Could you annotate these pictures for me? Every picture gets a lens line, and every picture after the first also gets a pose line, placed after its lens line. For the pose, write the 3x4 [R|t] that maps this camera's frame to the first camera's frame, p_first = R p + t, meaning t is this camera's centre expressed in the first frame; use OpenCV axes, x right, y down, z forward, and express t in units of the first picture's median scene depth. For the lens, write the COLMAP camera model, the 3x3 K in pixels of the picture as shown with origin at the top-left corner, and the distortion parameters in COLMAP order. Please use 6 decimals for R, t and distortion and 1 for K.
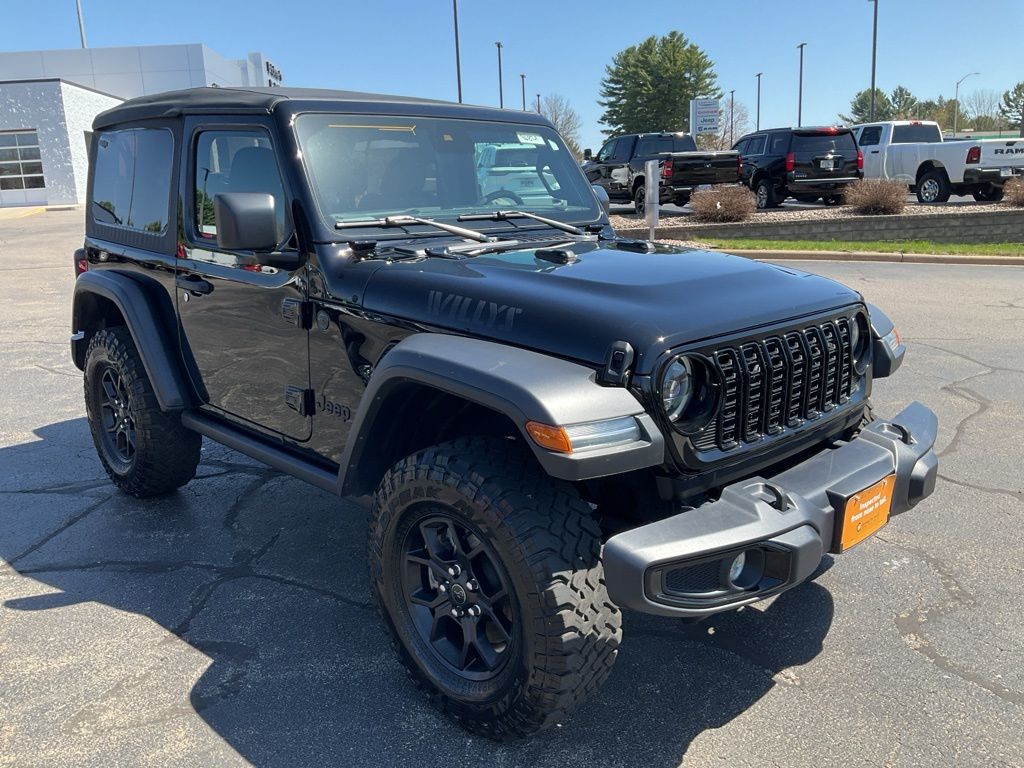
lens RADIAL K [[863.8, 0, 537.1], [0, 863.8, 368.5], [0, 0, 1]] dist [0.061611, -0.128077]
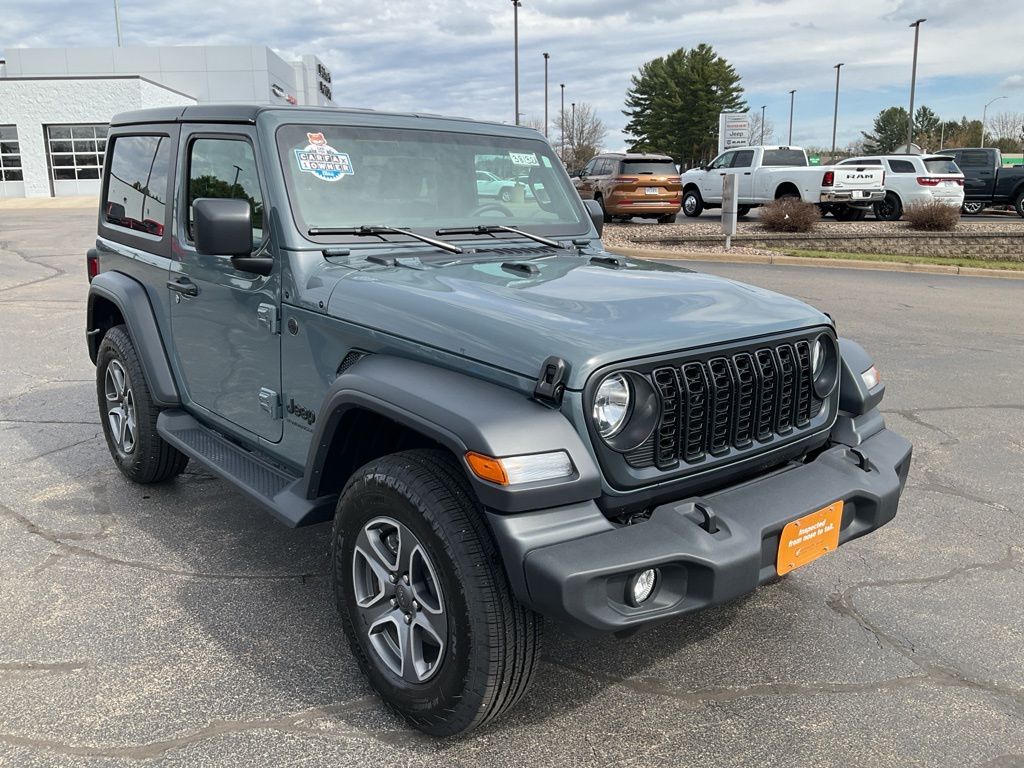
lens RADIAL K [[897.5, 0, 512.0], [0, 897.5, 384.0], [0, 0, 1]] dist [0.006886, -0.020367]
pose [[0.999295, 0.035866, -0.011130, -0.099397], [-0.035832, 0.999353, 0.003213, 0.025642], [0.011238, -0.002812, 0.999933, -0.112950]]
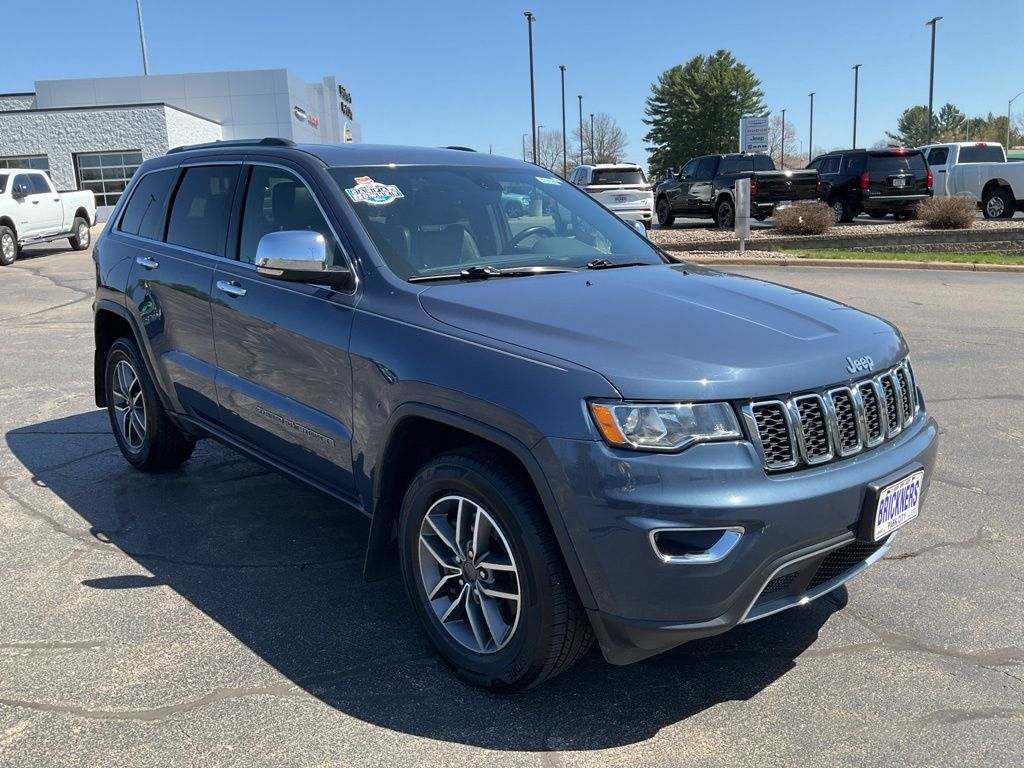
lens RADIAL K [[900.0, 0, 512.0], [0, 900.0, 384.0], [0, 0, 1]] dist [0.012430, -0.027621]
pose [[0.998901, 0.009626, -0.045876, -0.086543], [-0.010096, 0.999899, -0.010016, 0.029361], [0.045775, 0.010469, 0.998897, -0.128773]]
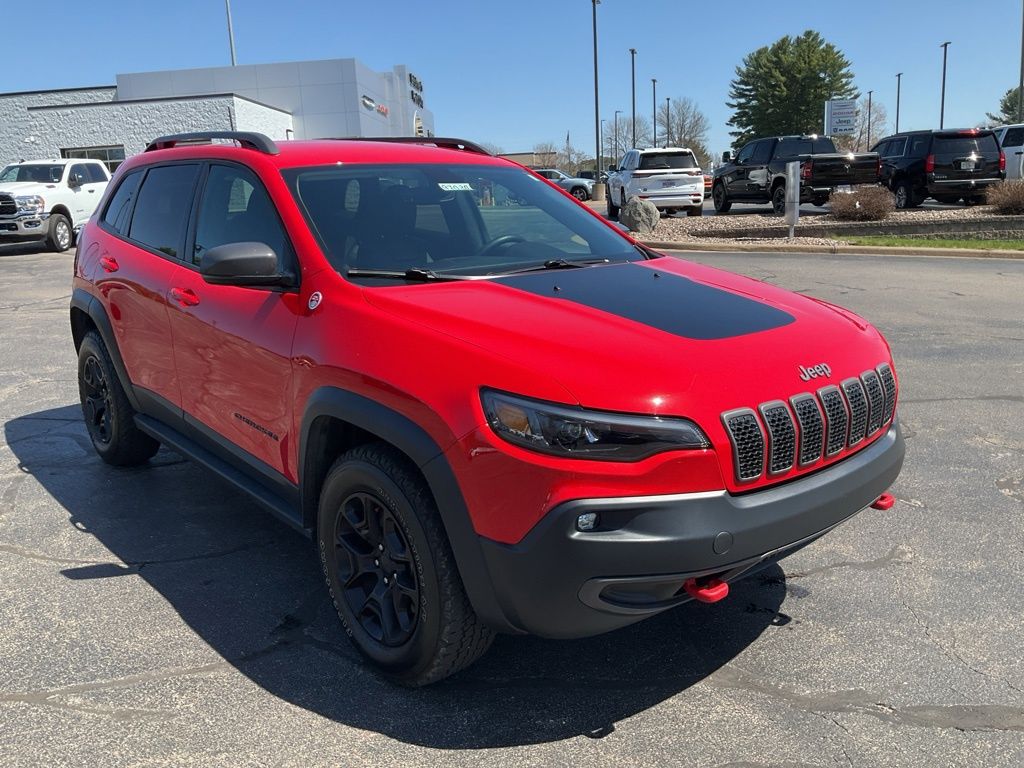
lens RADIAL K [[905.2, 0, 518.6], [0, 905.2, 374.8], [0, 0, 1]] dist [-0.011781, -0.008508]
pose [[0.989547, 0.024189, -0.142166, -0.028495], [-0.025190, 0.999669, -0.005250, 0.026440], [0.141992, 0.008776, 0.989829, -0.106885]]
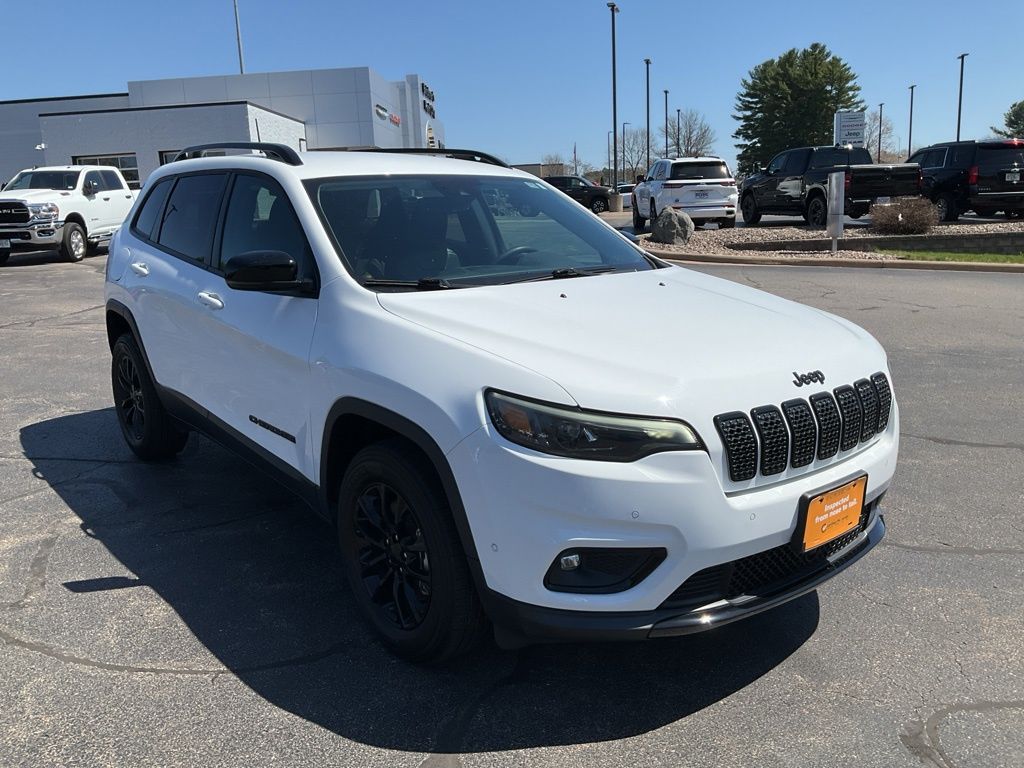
lens RADIAL K [[882.4, 0, 512.0], [0, 882.4, 384.0], [0, 0, 1]] dist [-0.007894, -0.009596]
pose [[0.989271, 0.029578, -0.143066, -0.071899], [-0.030262, 0.999539, -0.002607, 0.017486], [0.142923, 0.006909, 0.989710, -0.058849]]
